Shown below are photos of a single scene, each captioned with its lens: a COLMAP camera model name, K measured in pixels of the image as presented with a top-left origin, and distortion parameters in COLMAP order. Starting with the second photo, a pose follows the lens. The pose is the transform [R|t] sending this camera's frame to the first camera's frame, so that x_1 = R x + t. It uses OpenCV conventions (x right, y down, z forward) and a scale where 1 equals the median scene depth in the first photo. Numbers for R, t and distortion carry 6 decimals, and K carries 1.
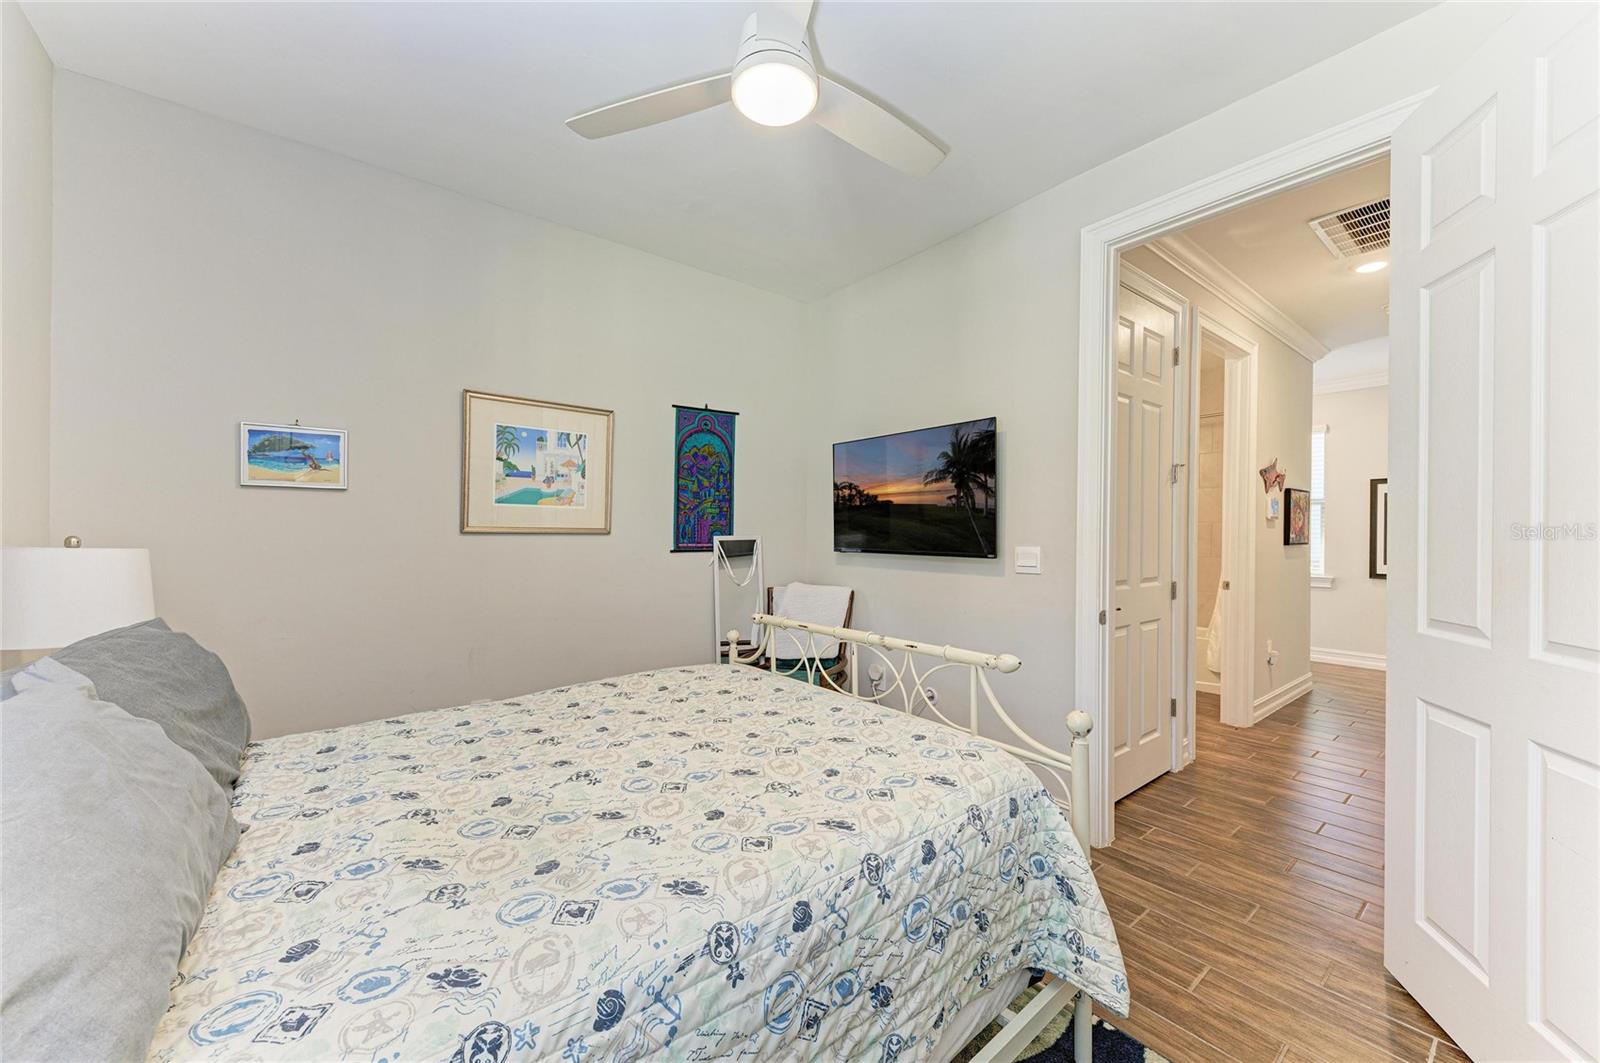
lens RADIAL K [[608.5, 0, 803.3], [0, 608.5, 533.7], [0, 0, 1]] dist [0.025306, -0.008360]
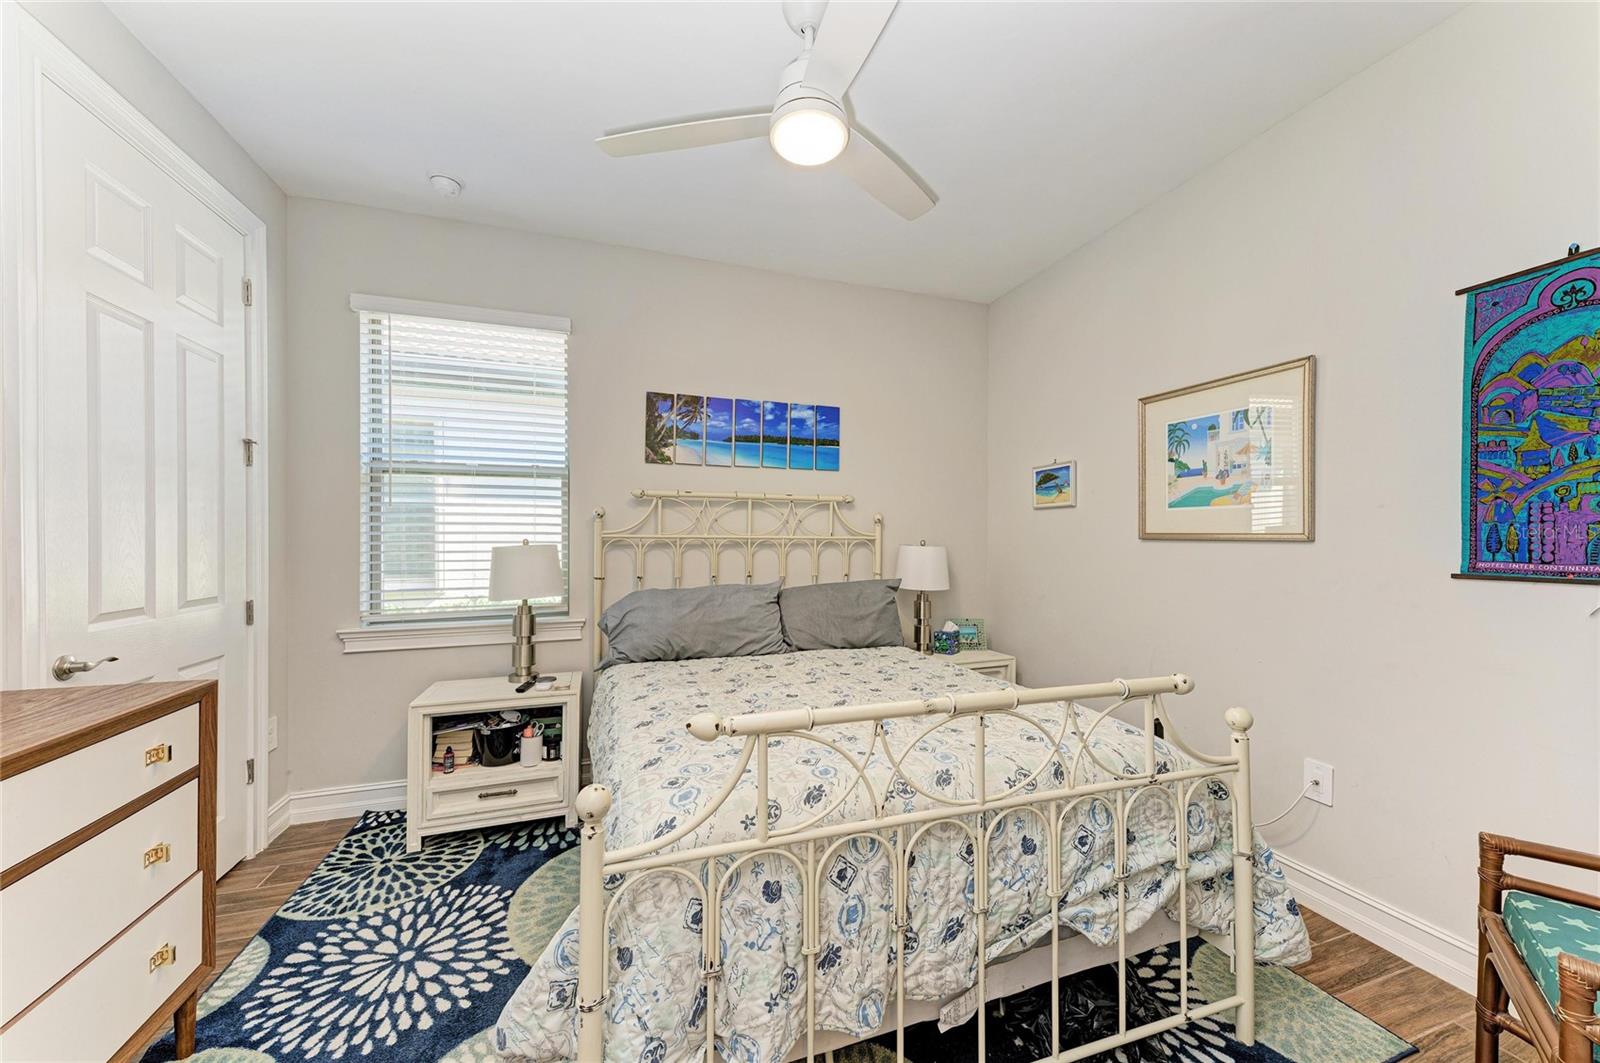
lens RADIAL K [[590.0, 0, 803.1], [0, 590.0, 535.5], [0, 0, 1]] dist [0.020135, -0.005979]
pose [[-0.355401, -0.007130, -0.934687, 0.520174], [-0.004627, 0.999972, -0.005869, 0.000362], [0.934702, 0.002239, -0.355424, 0.760437]]
